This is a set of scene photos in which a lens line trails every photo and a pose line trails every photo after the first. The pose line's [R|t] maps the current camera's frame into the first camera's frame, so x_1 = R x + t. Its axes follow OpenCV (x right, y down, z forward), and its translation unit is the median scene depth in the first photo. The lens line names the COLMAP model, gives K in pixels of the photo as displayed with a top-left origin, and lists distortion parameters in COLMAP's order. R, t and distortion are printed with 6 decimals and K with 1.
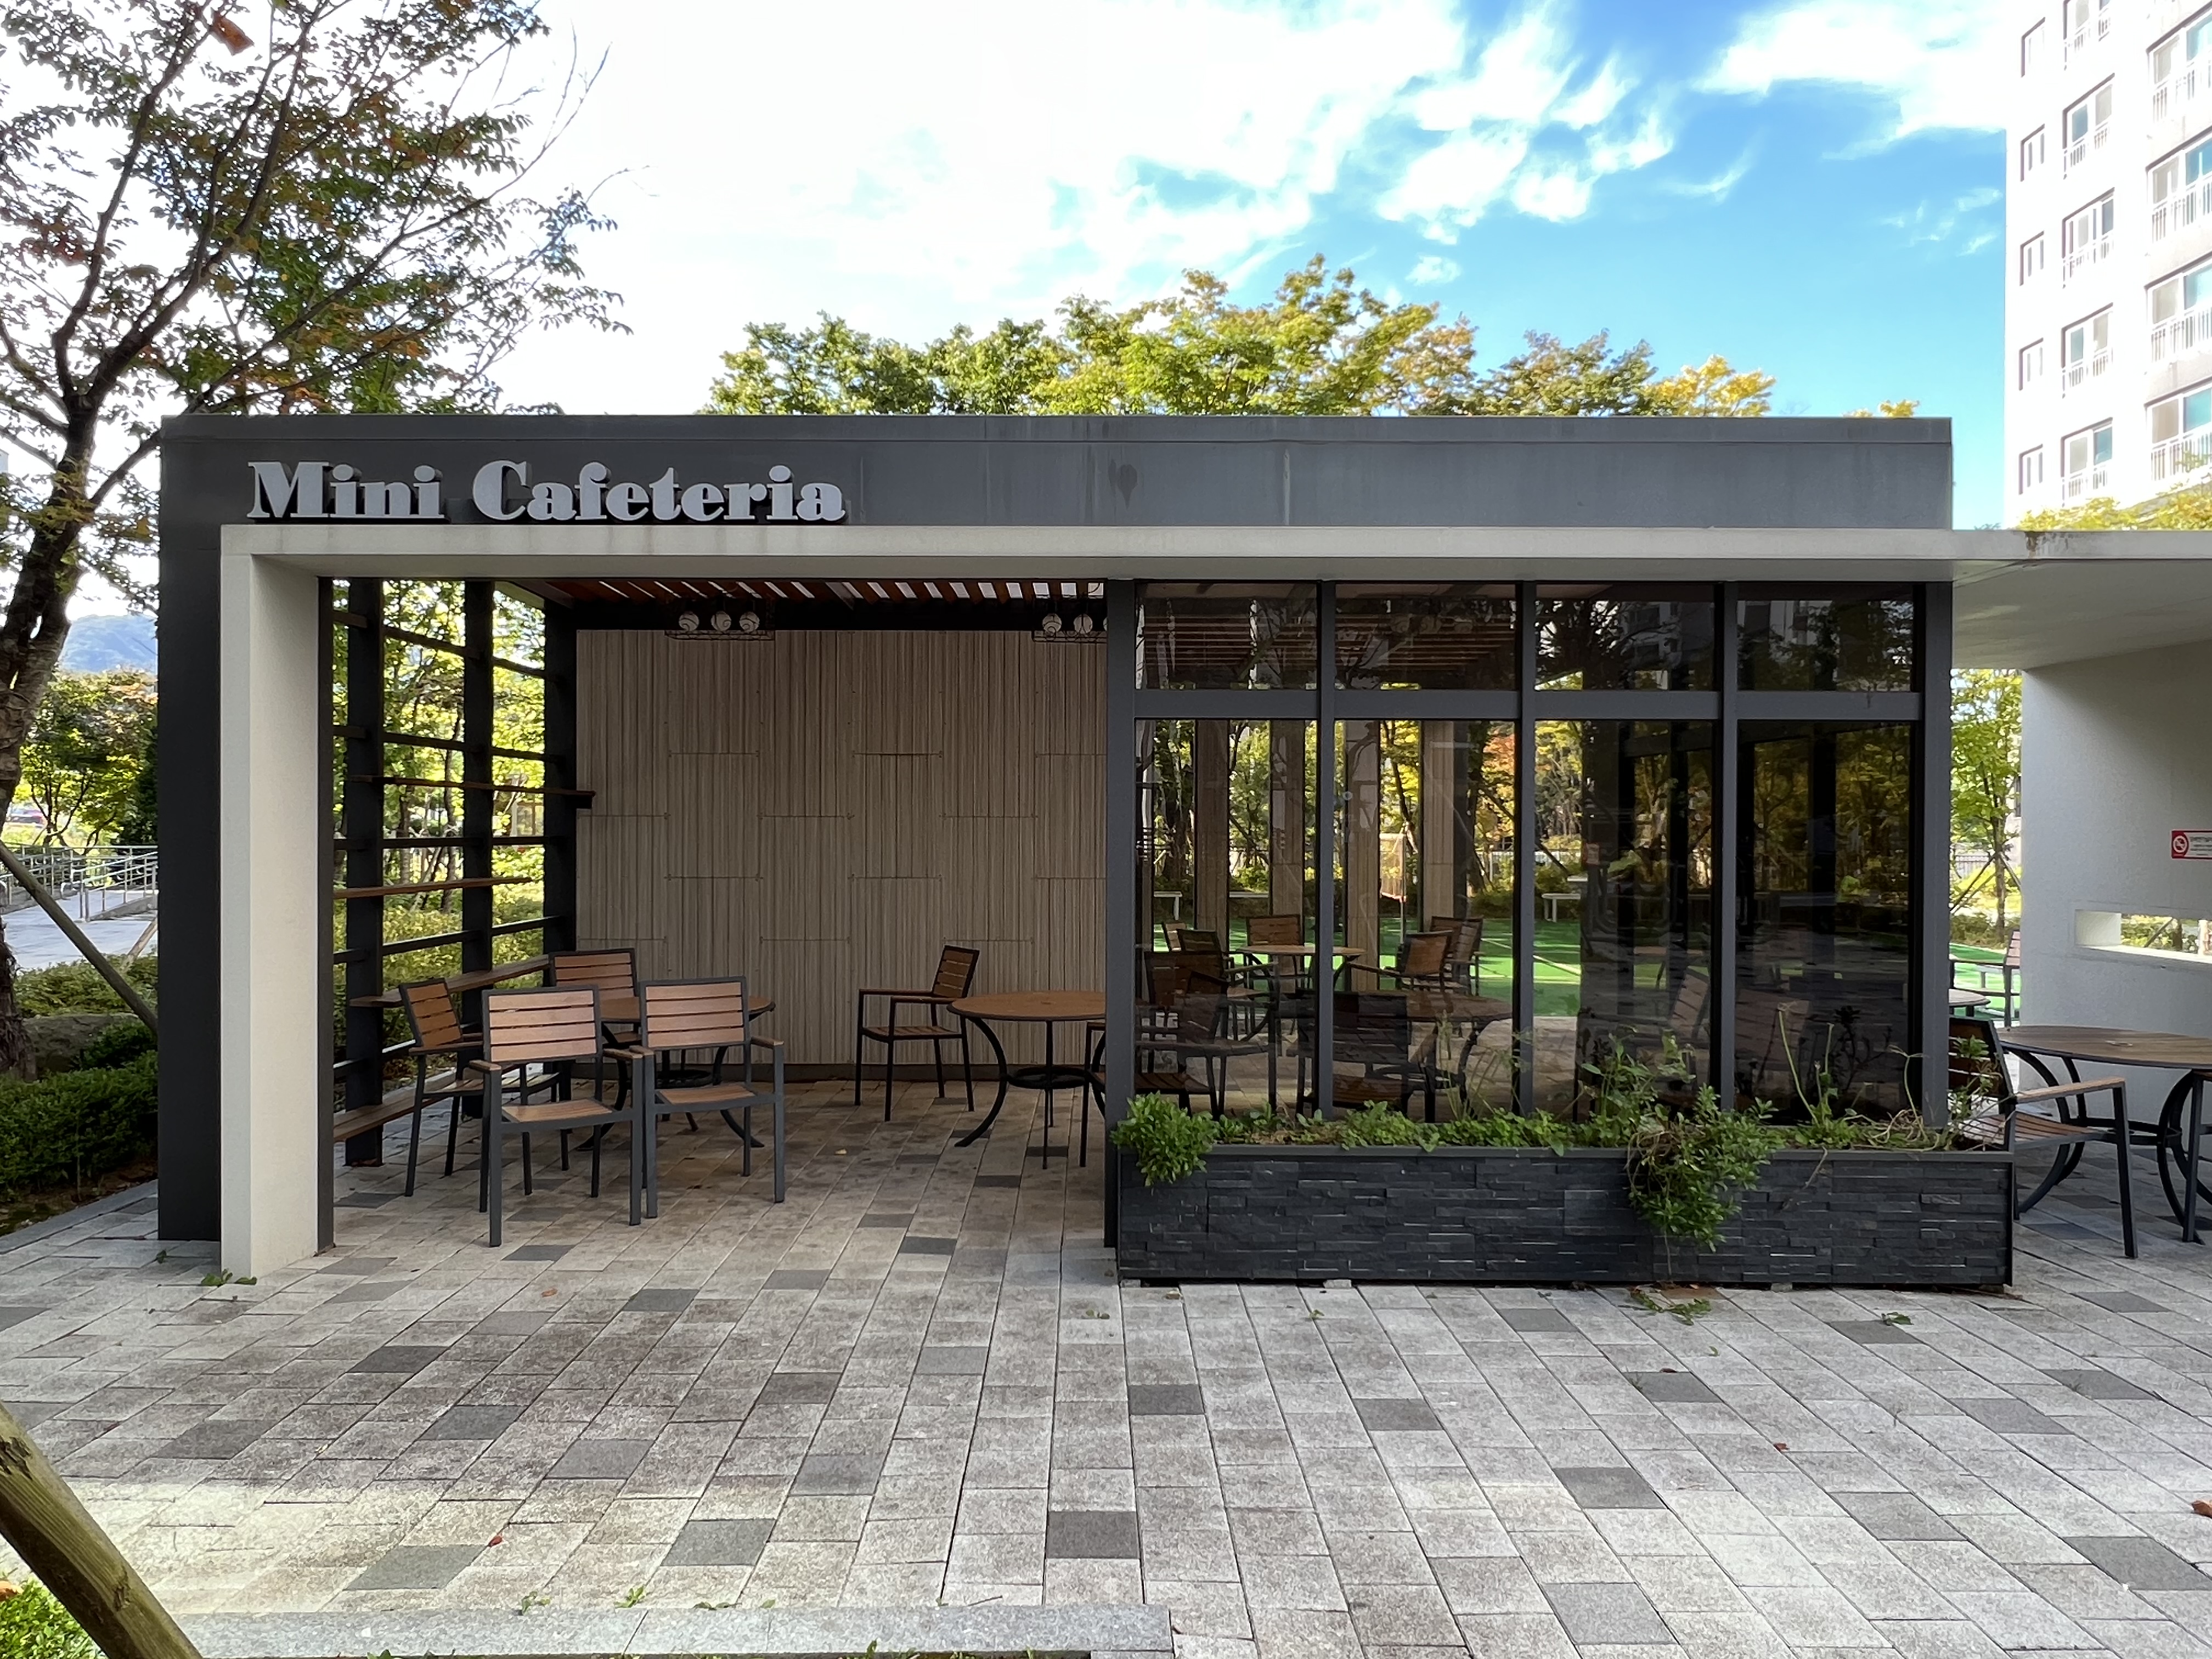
lens RADIAL K [[1316.6, 0, 1097.9], [0, 1316.6, 832.5], [0, 0, 1]] dist [0.005335, 0.000536]
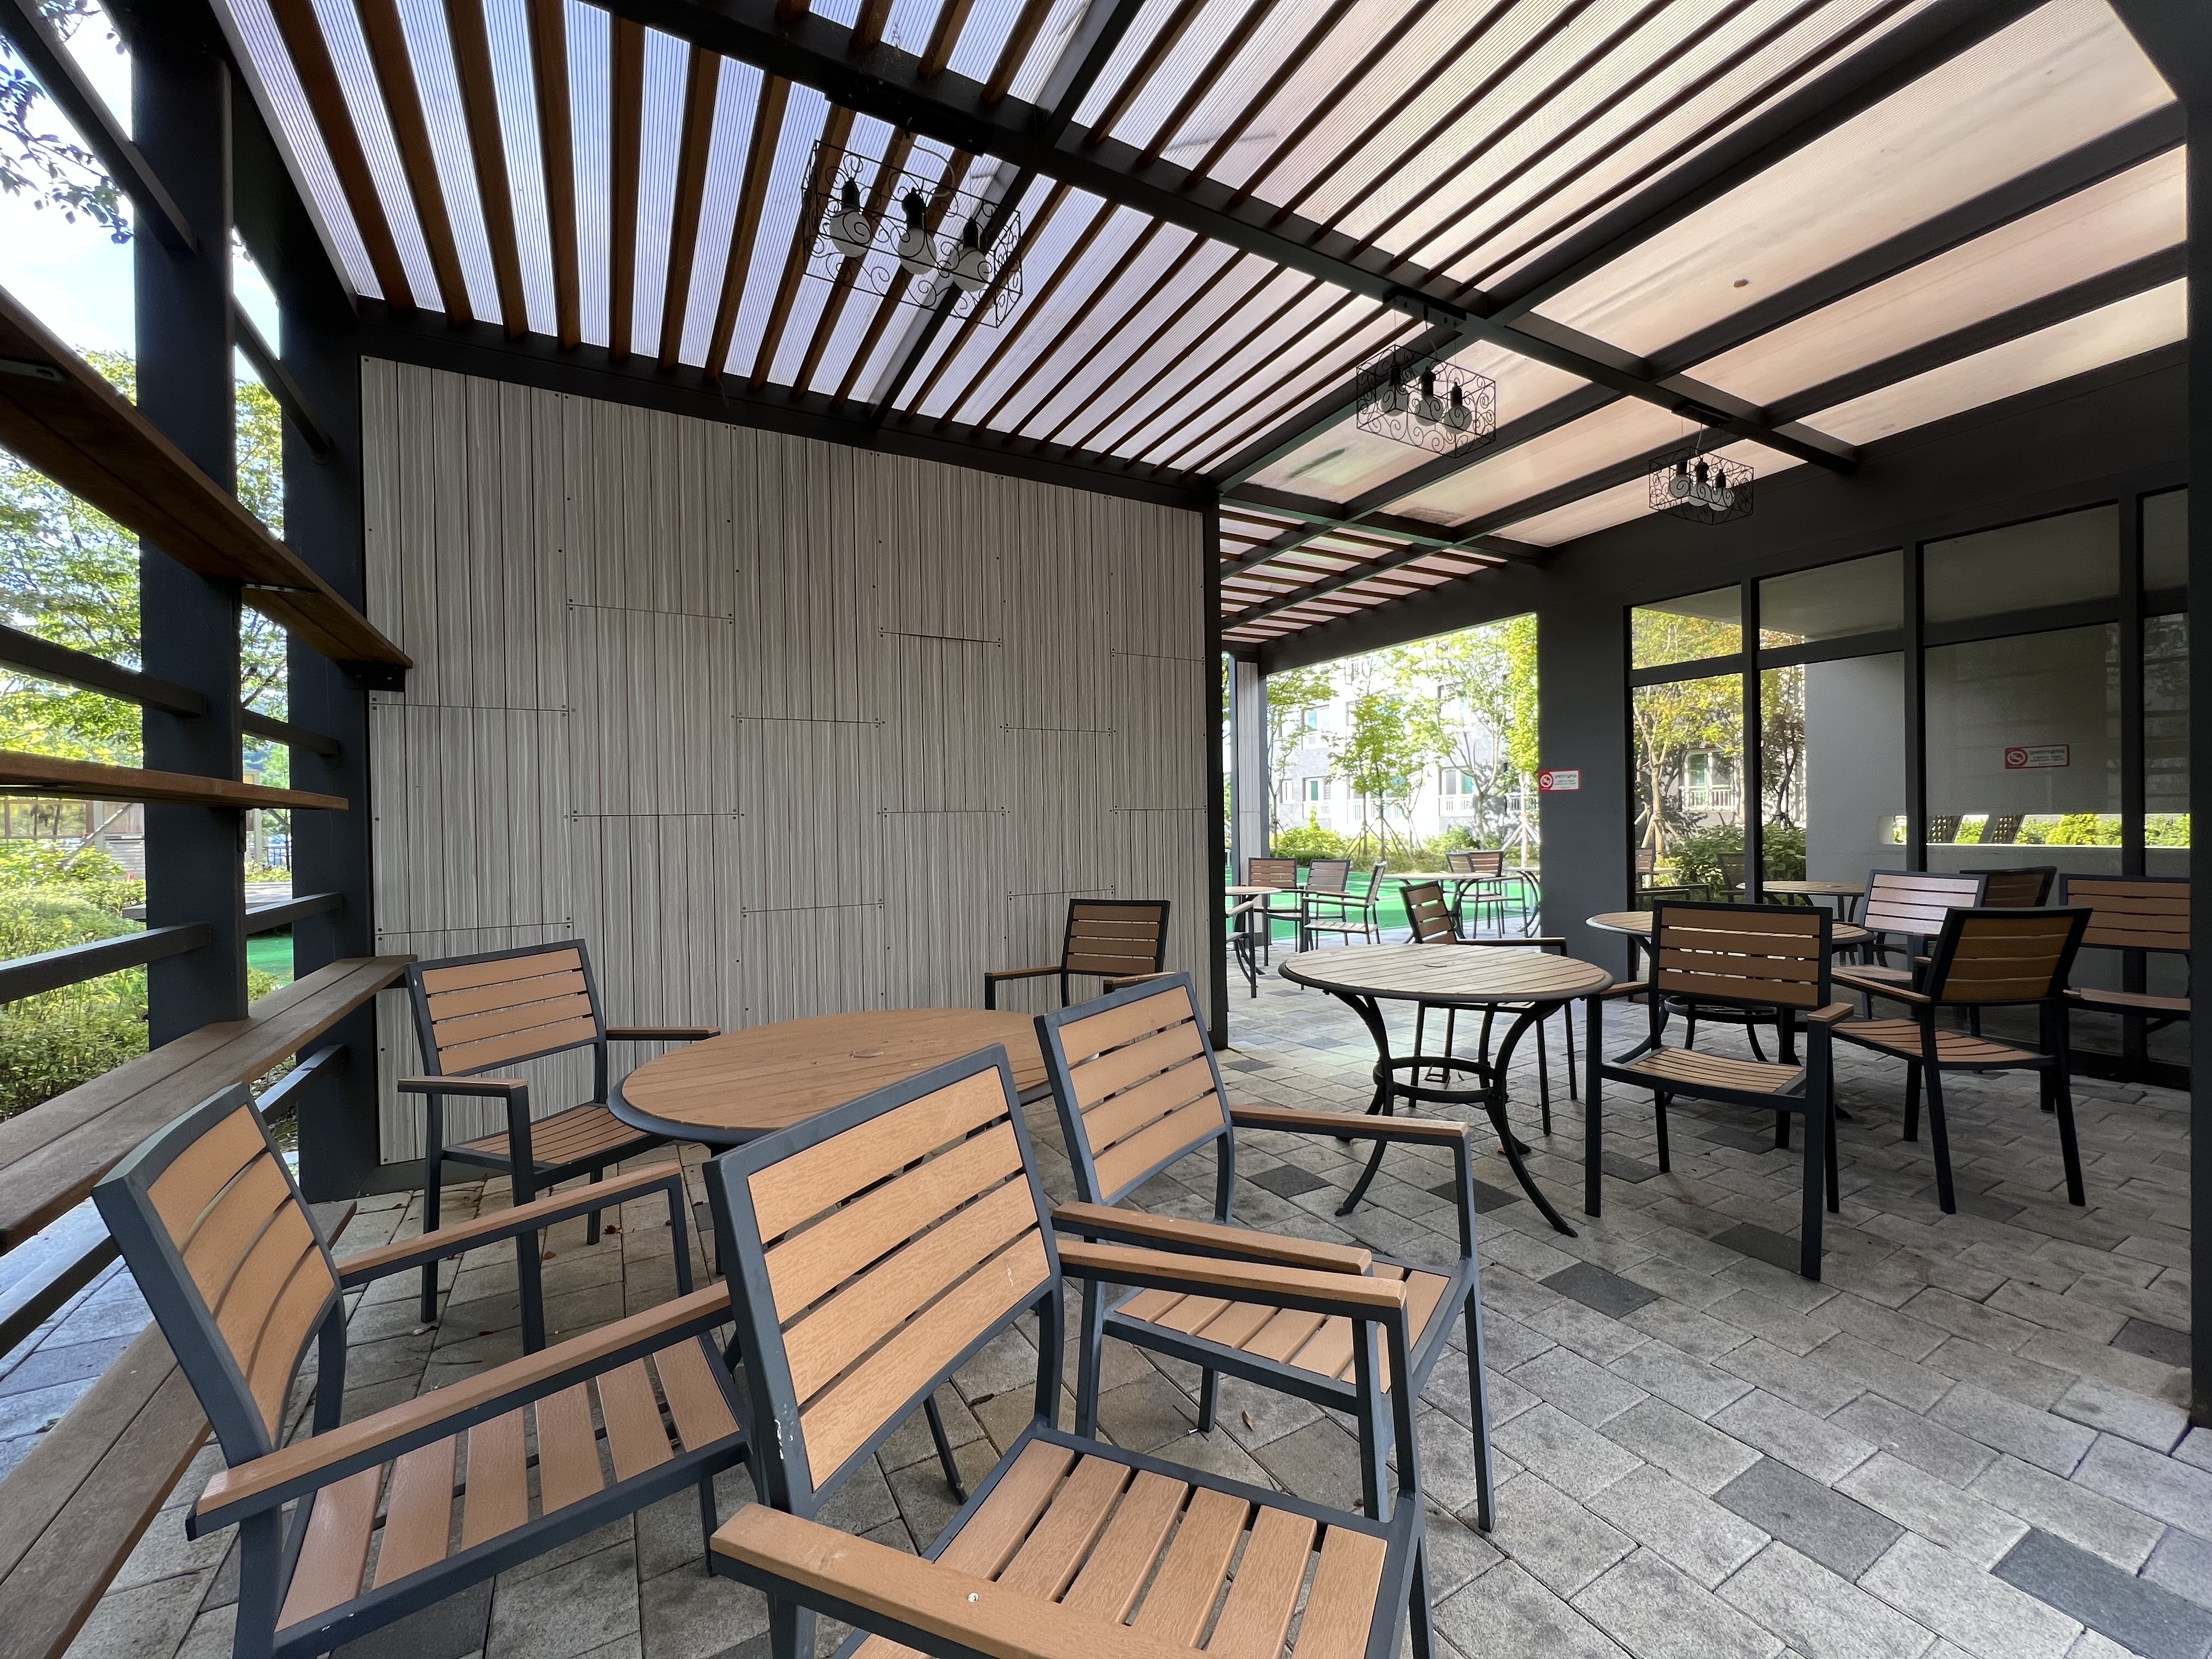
lens RADIAL K [[886.3, 0, 1110.7], [0, 886.3, 826.4], [0, 0, 1]] dist [-0.004444, -0.000356]
pose [[0.875320, -0.020821, 0.483096, -0.306759], [0.023999, 0.999712, -0.000397, 0.044601], [-0.482949, 0.011942, 0.875567, 0.540696]]
